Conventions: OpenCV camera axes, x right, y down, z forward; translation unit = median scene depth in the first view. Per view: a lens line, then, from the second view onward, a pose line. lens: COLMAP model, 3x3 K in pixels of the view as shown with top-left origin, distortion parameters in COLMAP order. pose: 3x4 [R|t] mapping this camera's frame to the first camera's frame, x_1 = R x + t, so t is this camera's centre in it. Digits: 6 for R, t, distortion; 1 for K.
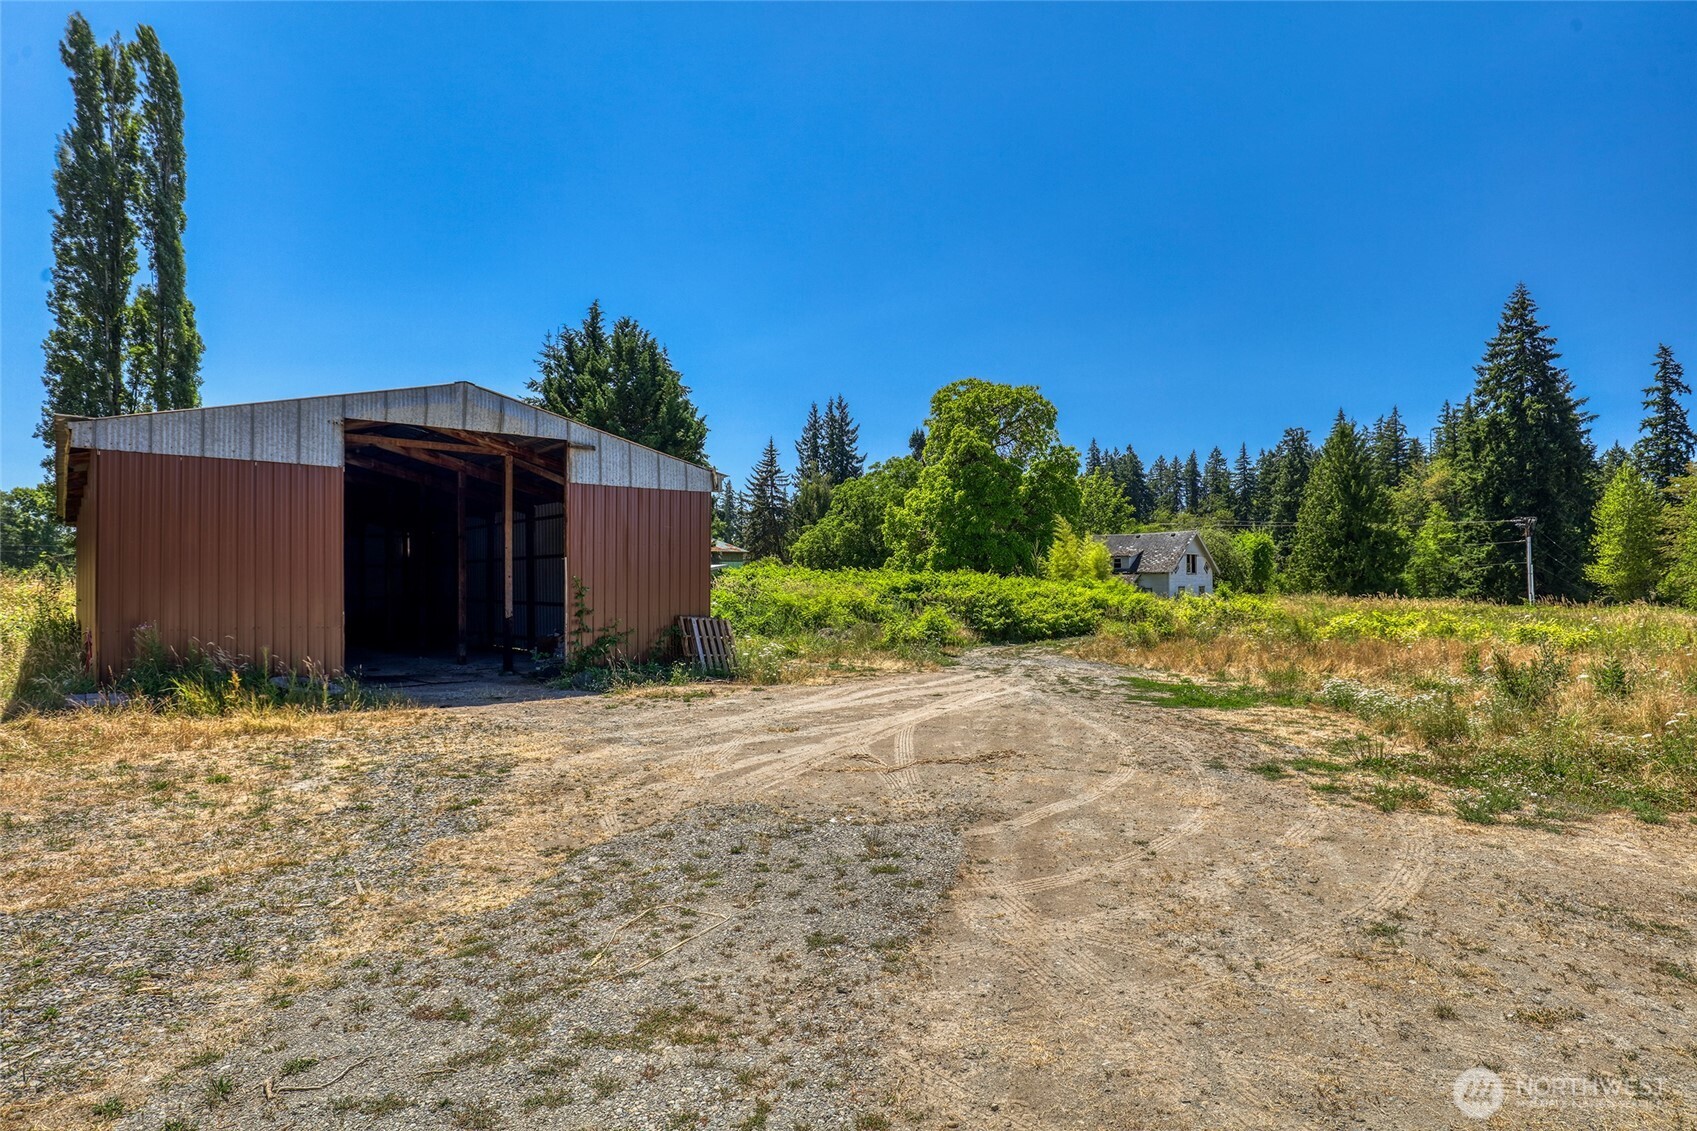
lens RADIAL K [[931.5, 0, 848.5], [0, 931.5, 565.5], [0, 0, 1]] dist [-0.013608, 0.001856]
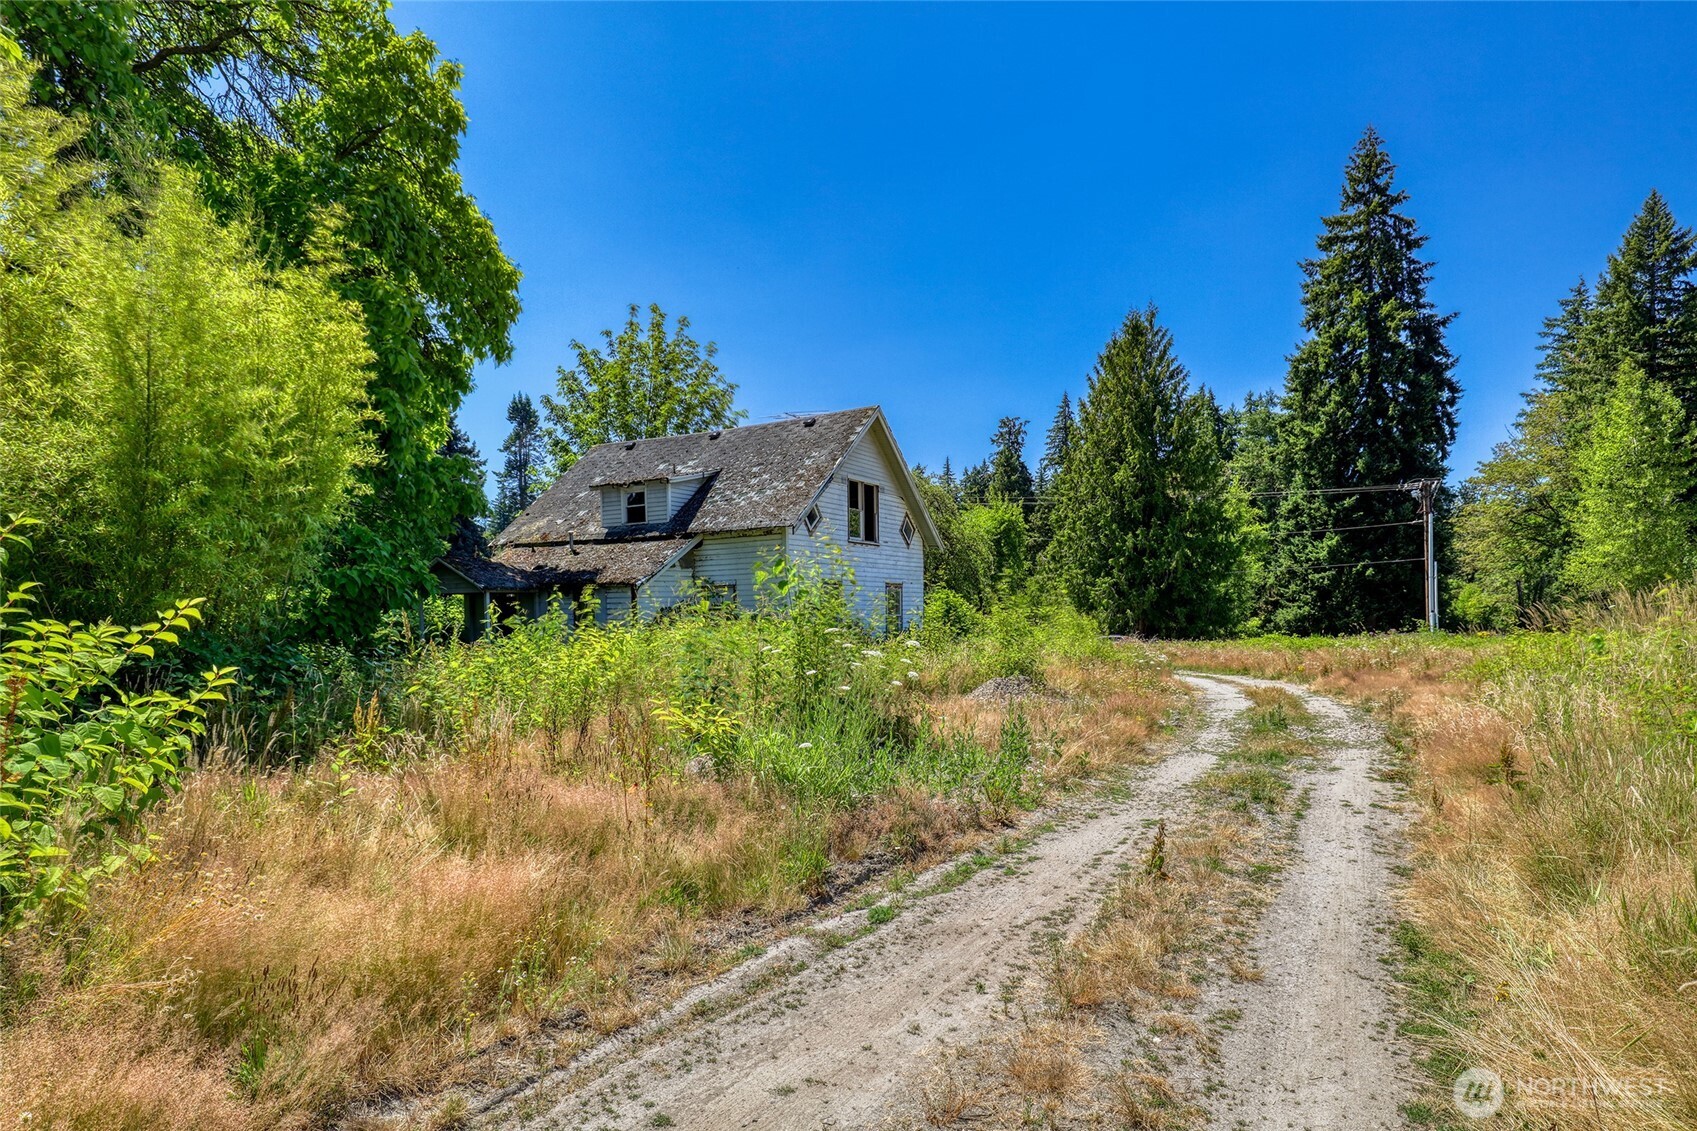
lens RADIAL K [[931.5, 0, 848.5], [0, 931.5, 565.5], [0, 0, 1]] dist [-0.013608, 0.001856]
pose [[0.954419, 0.011725, 0.298241, 0.201607], [-0.000057, 0.999235, -0.039100, 0.022293], [-0.298471, 0.037301, 0.953689, 0.522251]]
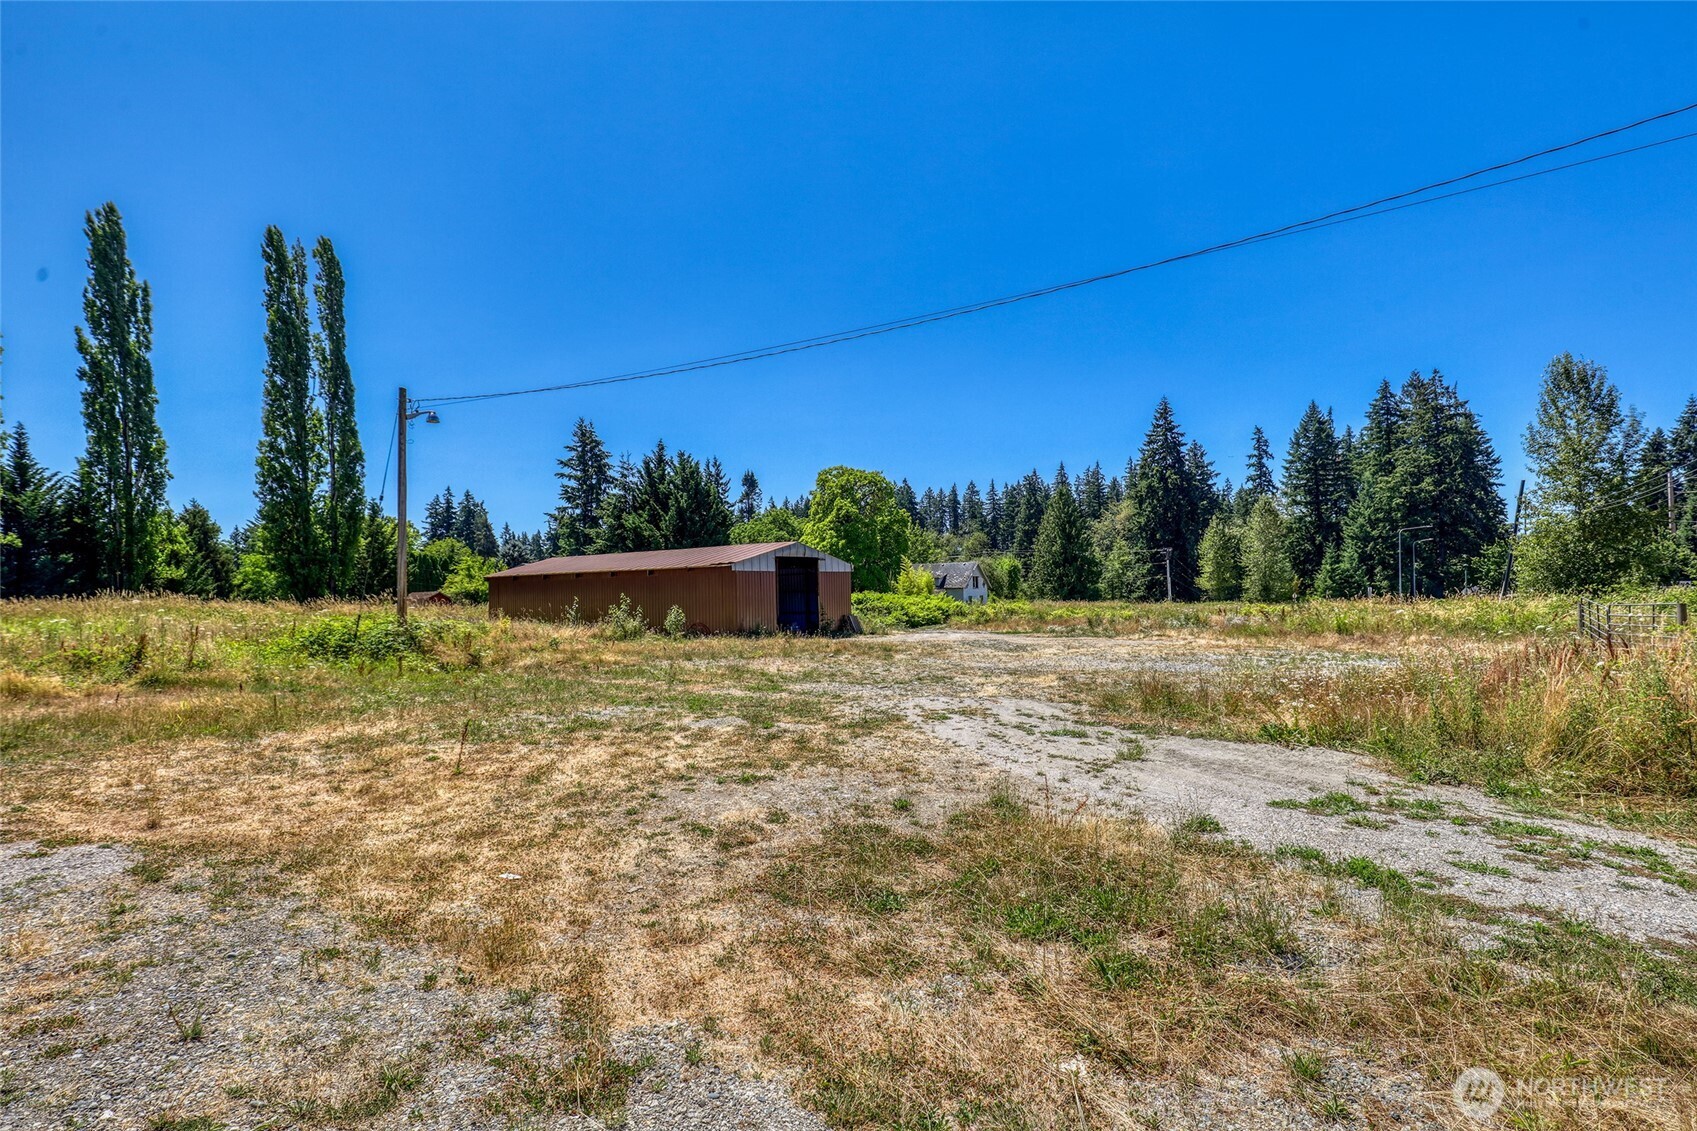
lens RADIAL K [[884.5, 0, 848.5], [0, 884.5, 565.5], [0, 0, 1]] dist [0.000801, -0.000129]
pose [[0.969865, -0.013839, 0.243251, -0.165359], [0.016784, 0.999809, -0.010040, -0.014166], [-0.243066, 0.013820, 0.969911, -0.330999]]
